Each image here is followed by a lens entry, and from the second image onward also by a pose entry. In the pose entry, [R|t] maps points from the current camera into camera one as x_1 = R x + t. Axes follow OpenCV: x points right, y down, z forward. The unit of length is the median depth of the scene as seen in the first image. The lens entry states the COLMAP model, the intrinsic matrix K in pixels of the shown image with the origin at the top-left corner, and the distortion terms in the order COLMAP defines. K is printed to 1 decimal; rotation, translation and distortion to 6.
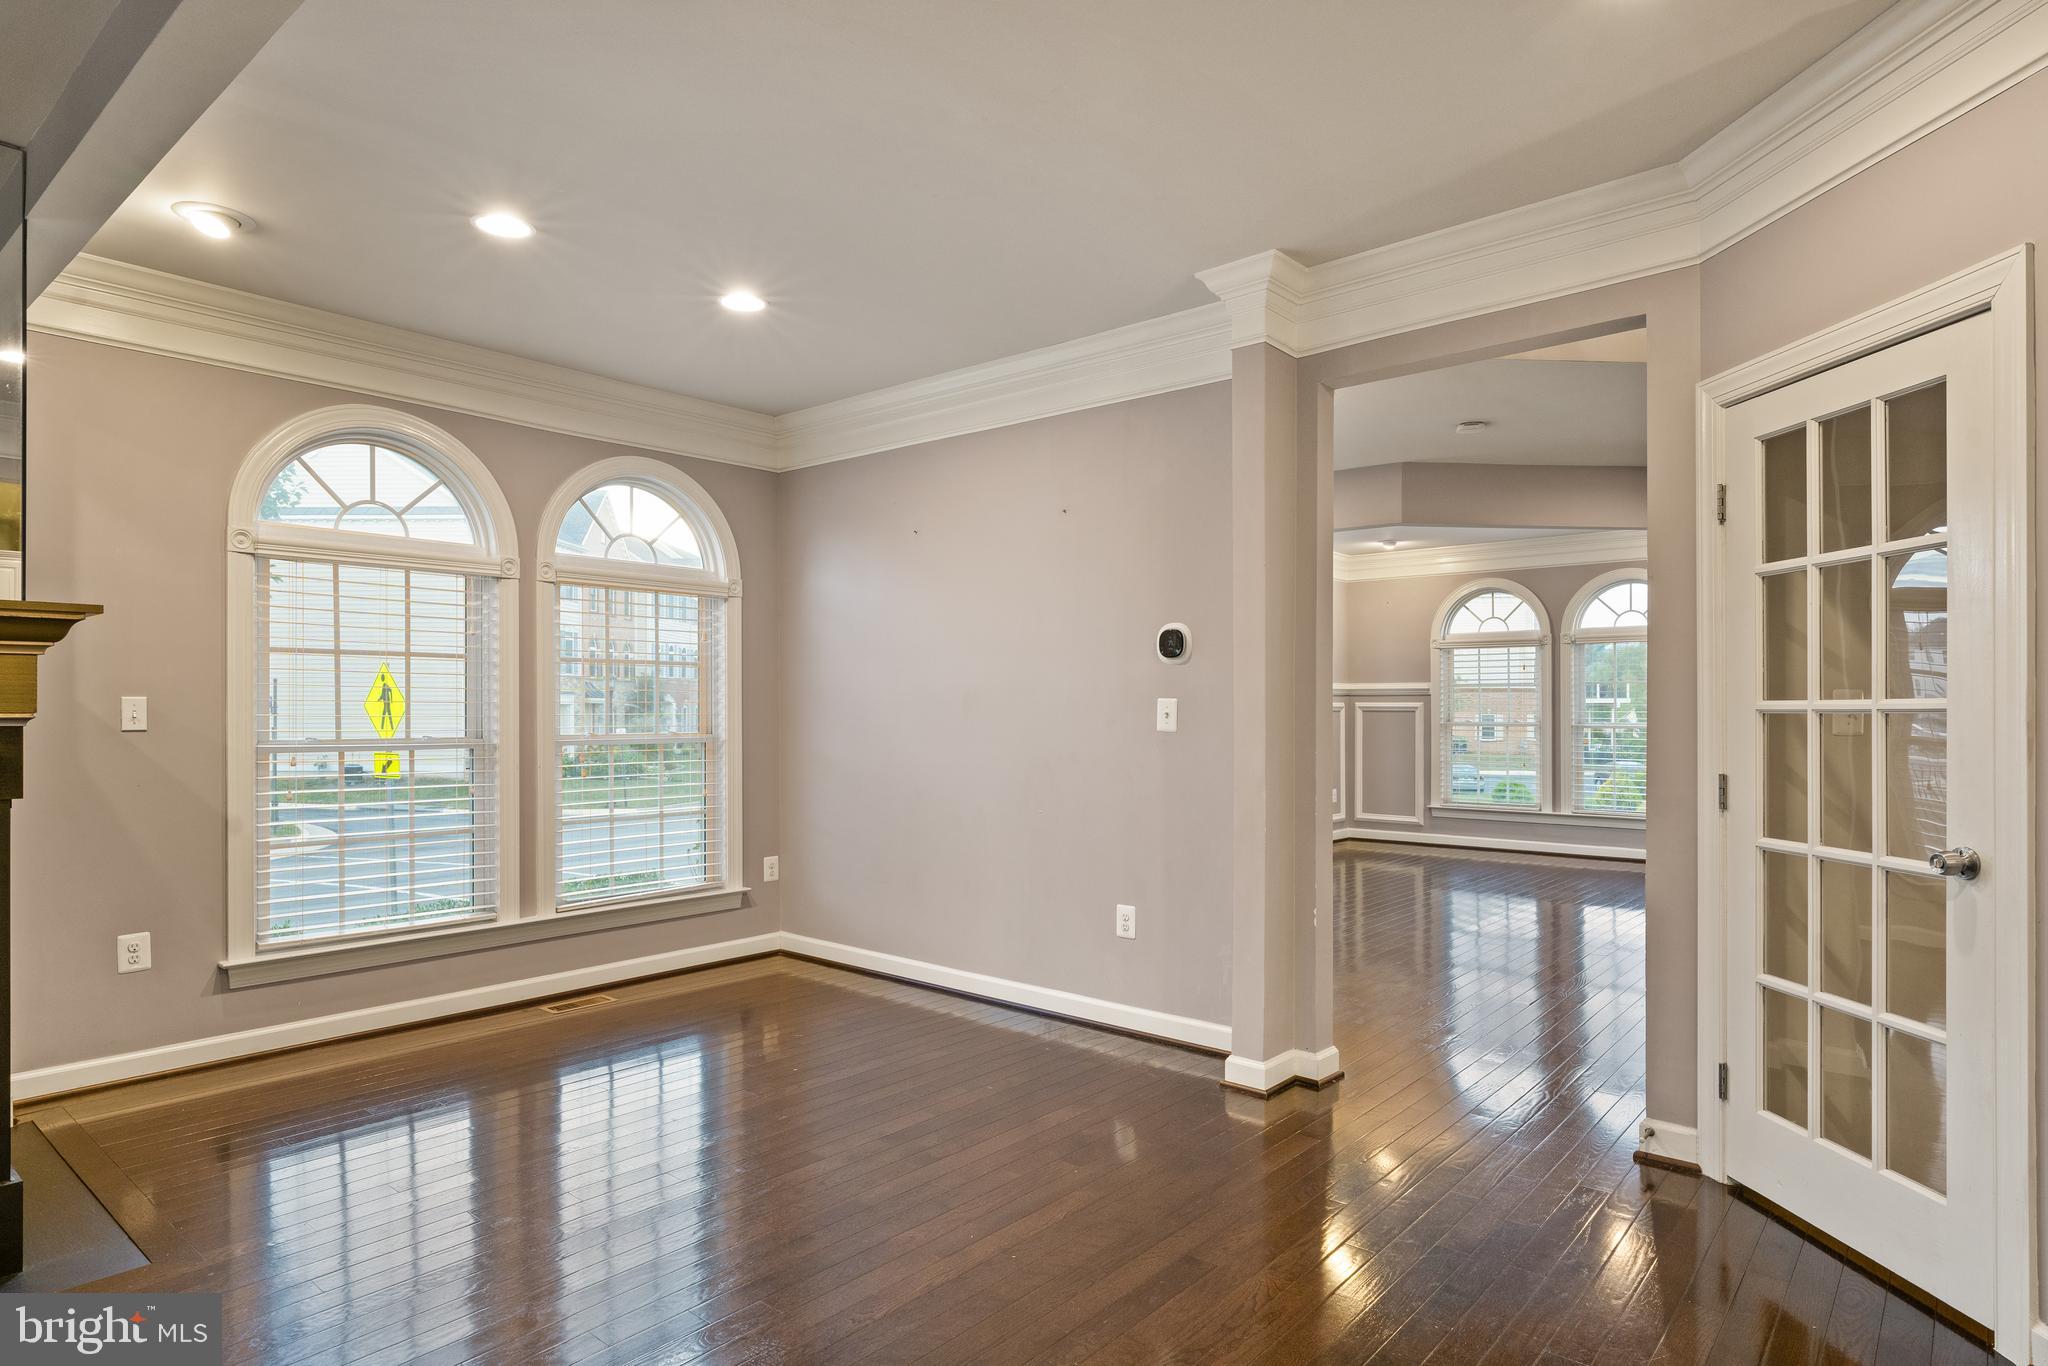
lens RADIAL K [[1134.8, 0, 1027.8], [0, 1134.8, 697.0], [0, 0, 1]] dist [0.002240, 0.000543]
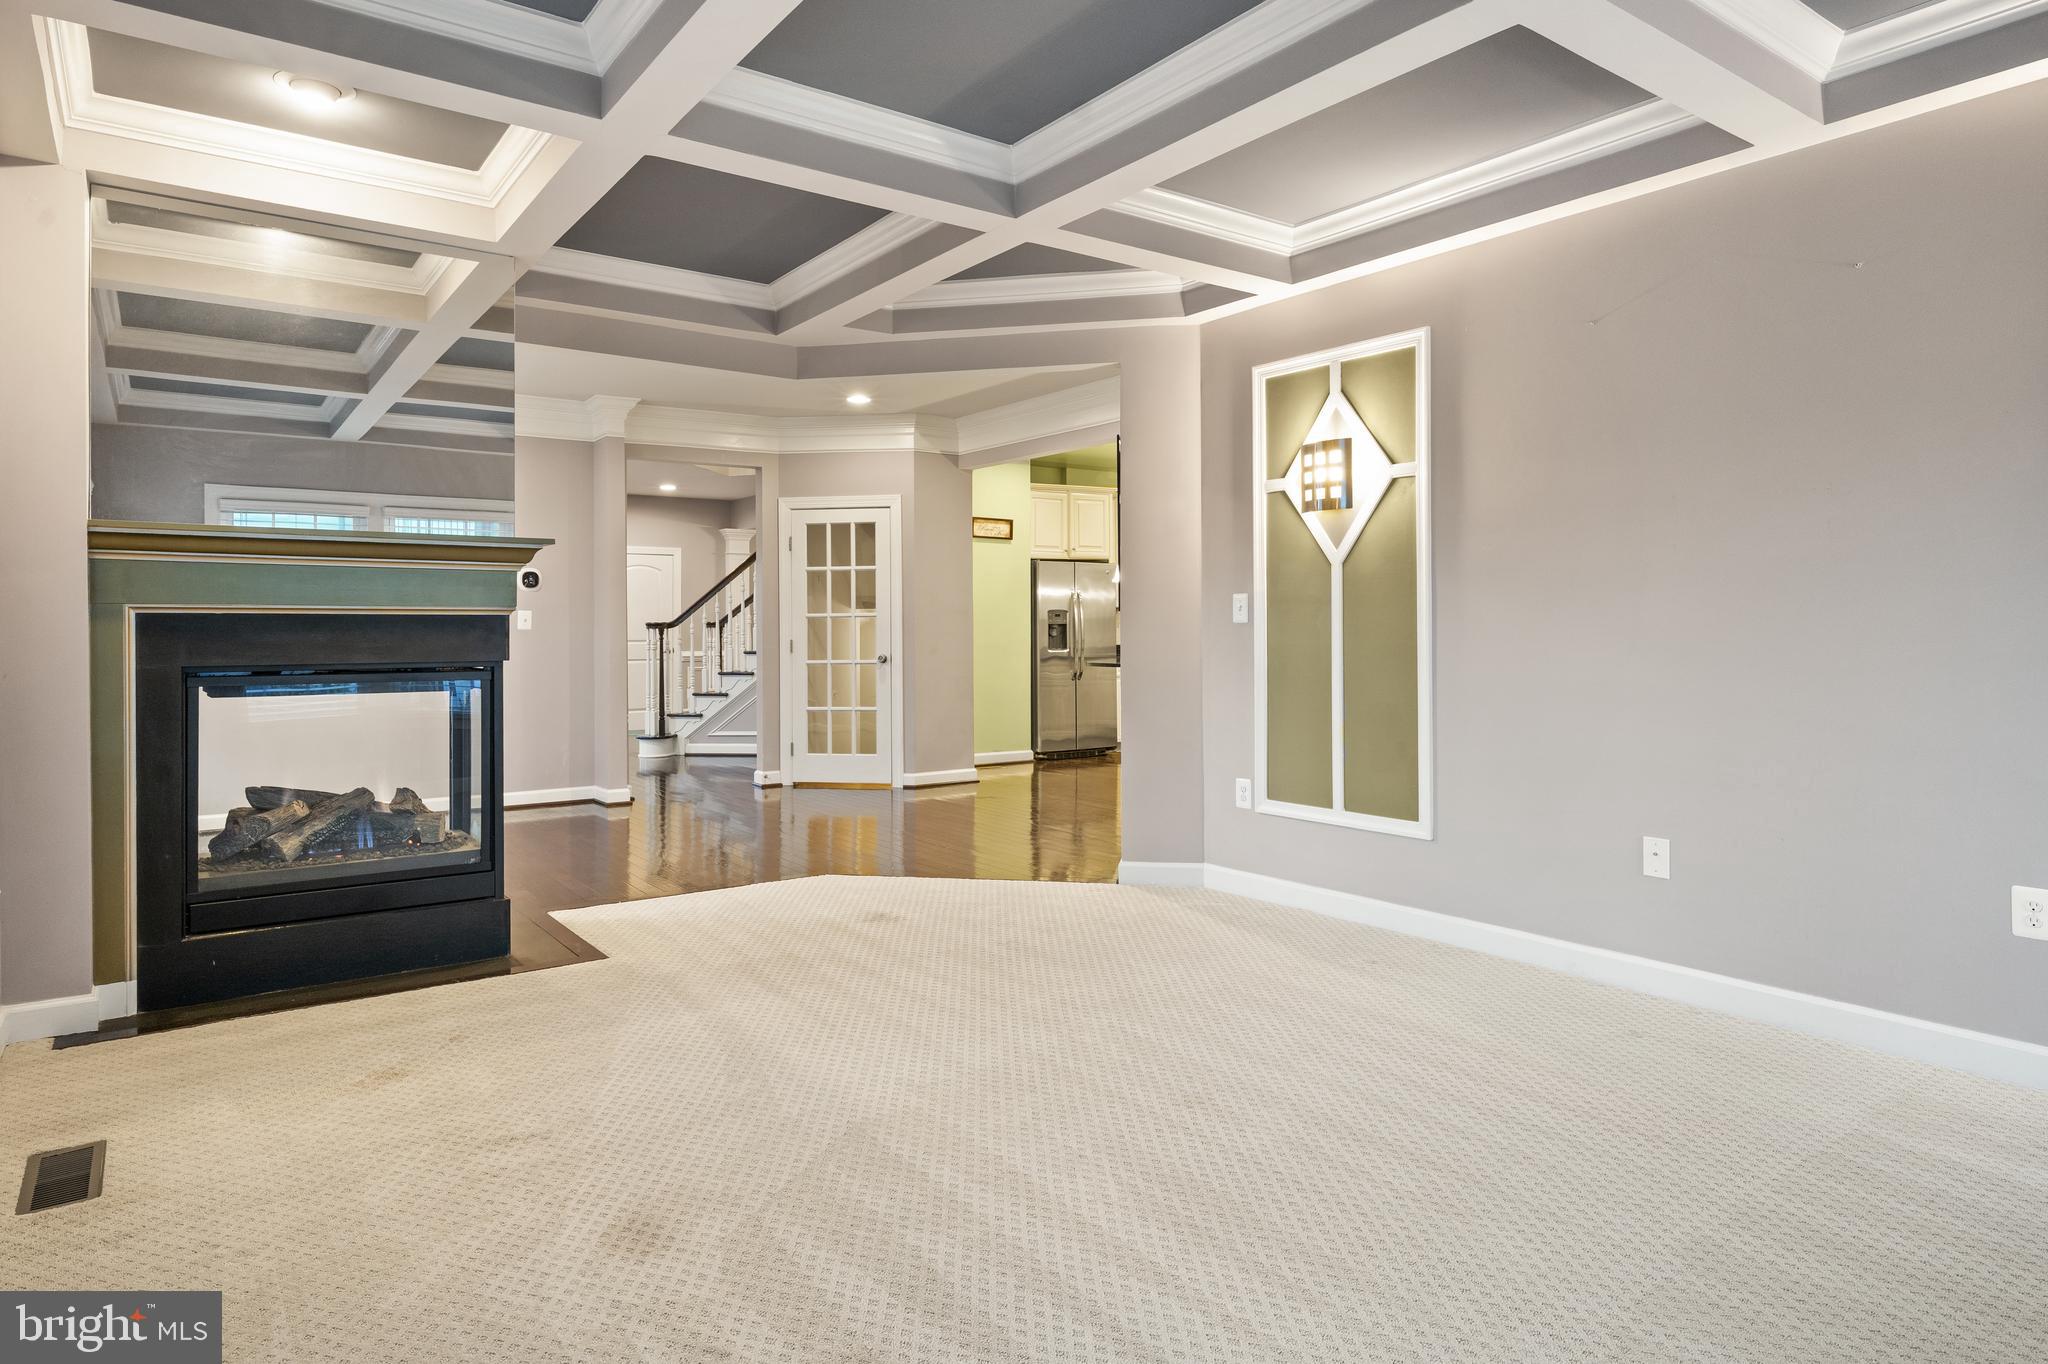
lens RADIAL K [[1203.4, 0, 1027.1], [0, 1203.4, 628.4], [0, 0, 1]] dist [0.000348, 0.000006]
pose [[0.245864, 0.000260, 0.969304, -2.373353], [-0.006745, 0.999976, 0.001443, 0.035006], [-0.969281, -0.006893, 0.245860, -0.333461]]
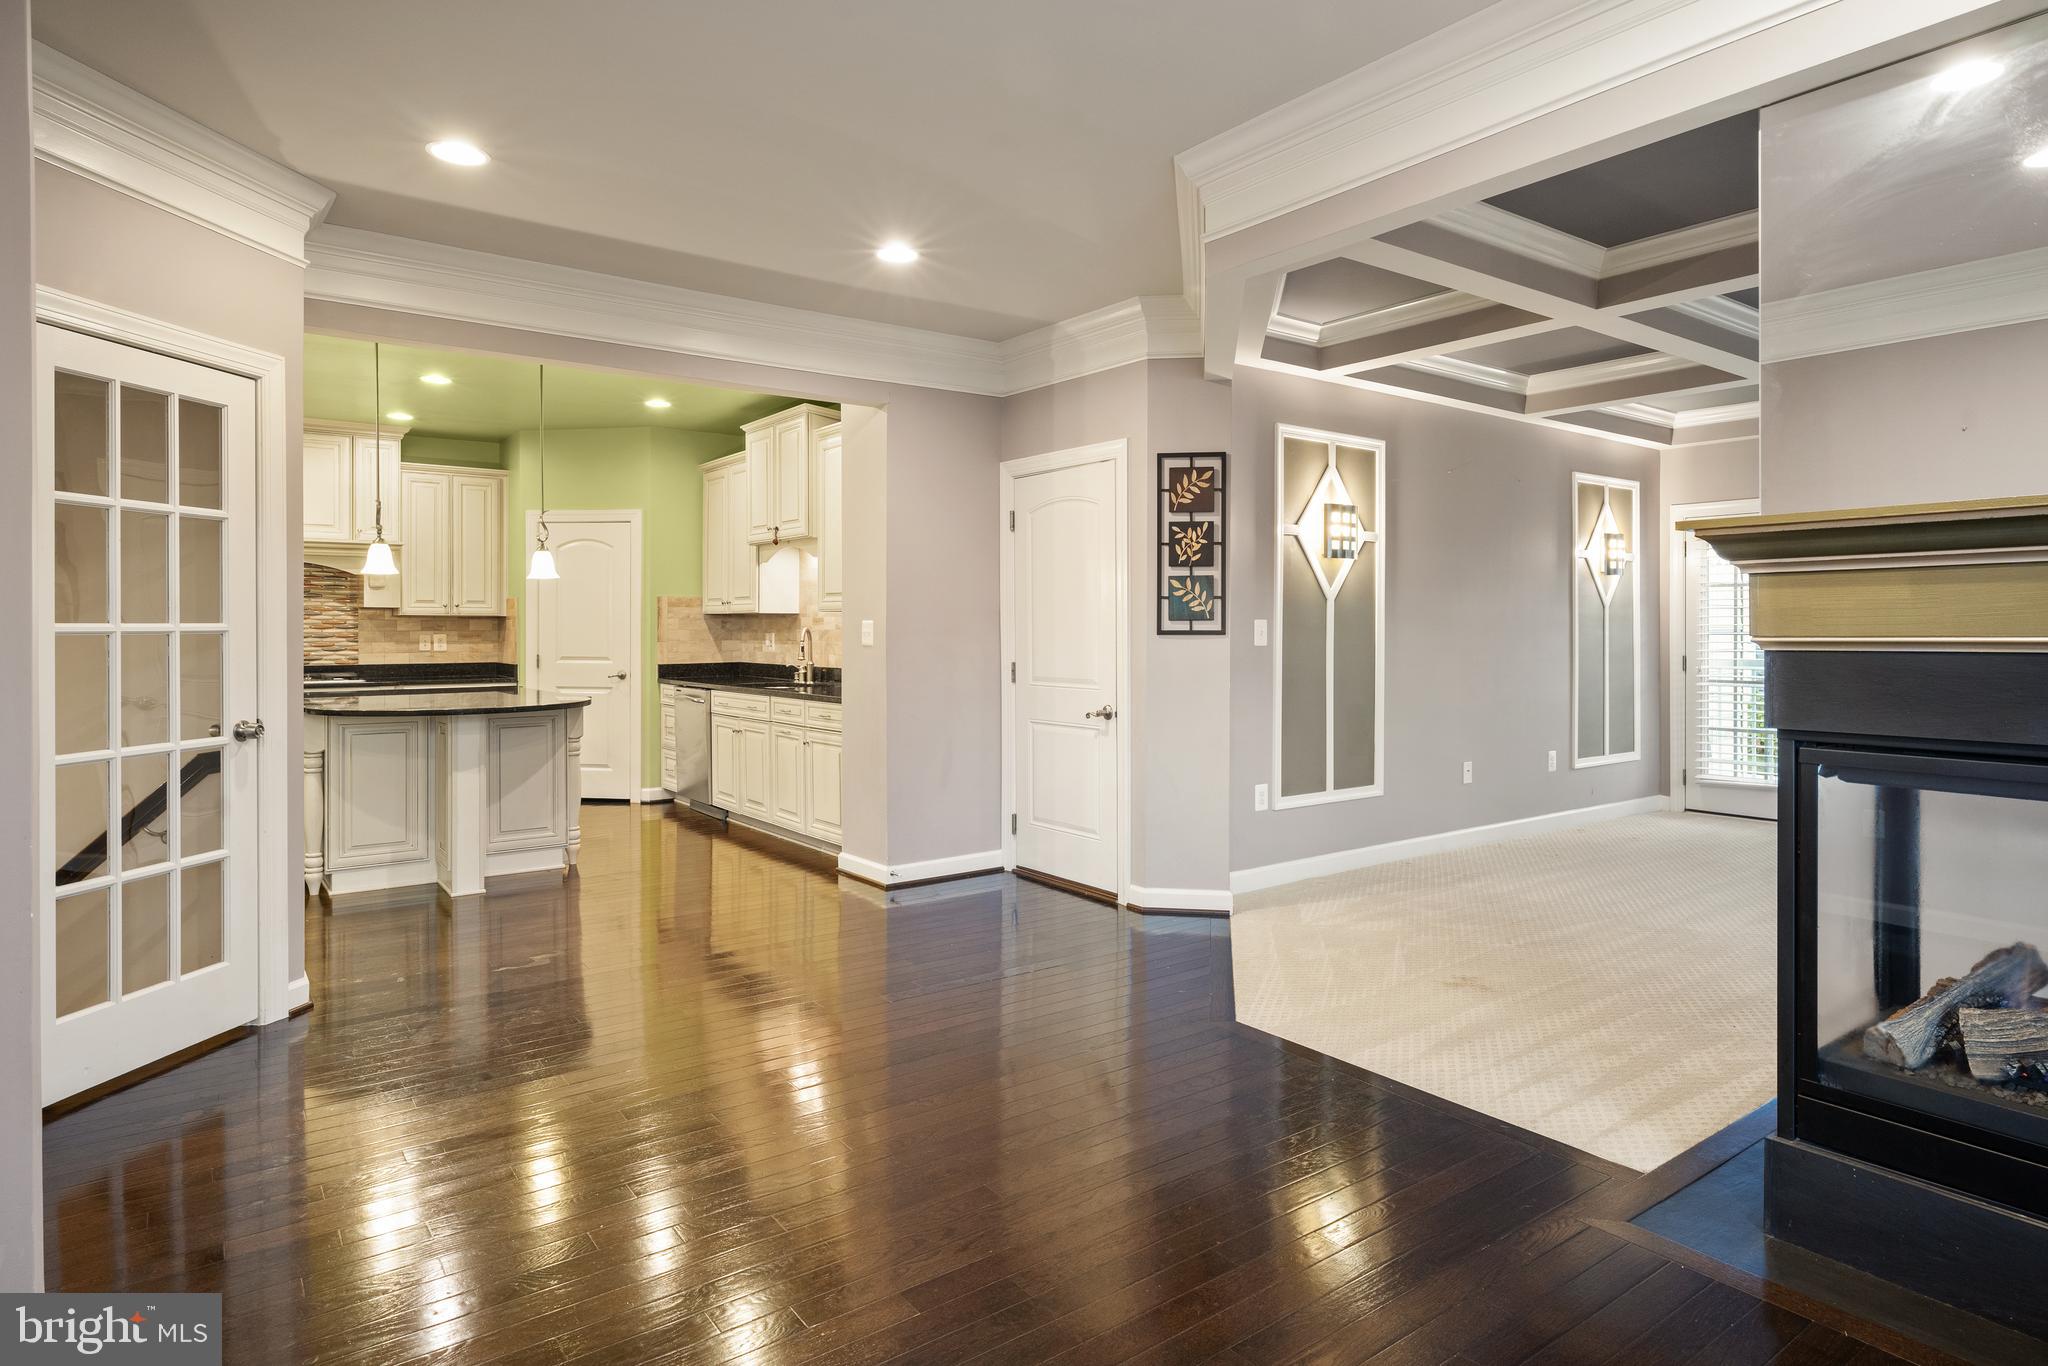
lens RADIAL K [[1162.0, 0, 1025.9], [0, 1162.0, 654.1], [0, 0, 1]] dist [-0.003978, -0.001166]
pose [[-0.971868, -0.001798, 0.235519, -0.490980], [0.000076, 0.999968, 0.007948, 0.025097], [-0.235526, 0.007743, -0.971837, 1.947852]]
